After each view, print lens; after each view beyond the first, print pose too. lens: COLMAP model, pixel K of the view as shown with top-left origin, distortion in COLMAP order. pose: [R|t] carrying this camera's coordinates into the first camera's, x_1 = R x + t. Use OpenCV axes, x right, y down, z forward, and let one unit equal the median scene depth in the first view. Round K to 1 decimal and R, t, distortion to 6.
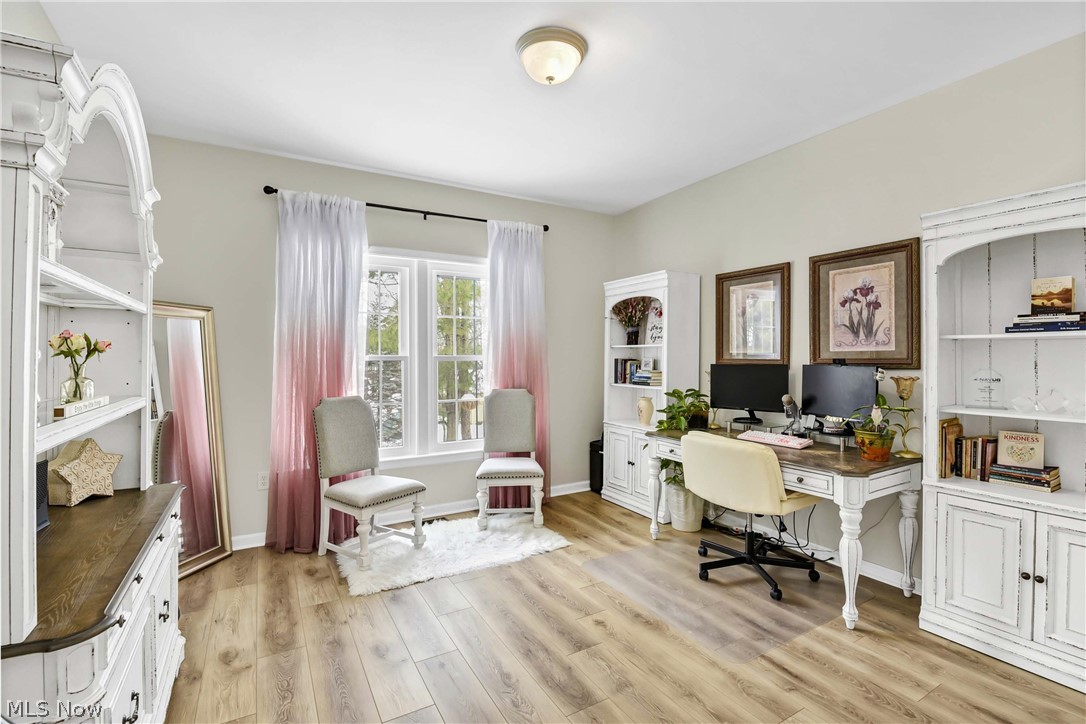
lens RADIAL K [[491.1, 0, 544.8], [0, 491.1, 358.3], [0, 0, 1]] dist [0.001993, -0.011502]
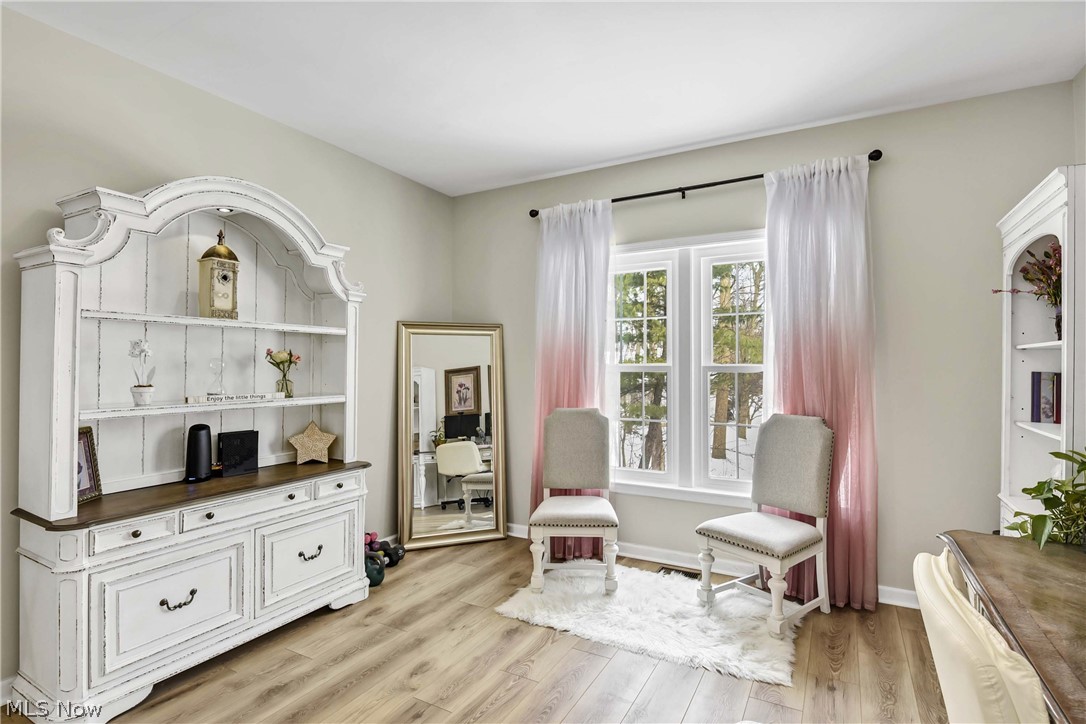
lens RADIAL K [[520.8, 0, 559.9], [0, 520.8, 358.9], [0, 0, 1]] dist [0.001423, -0.011921]
pose [[0.530009, -0.009778, -0.847935, 0.429380], [-0.004208, 0.999891, -0.014161, -0.003172], [0.847981, 0.011073, 0.529910, 0.421576]]
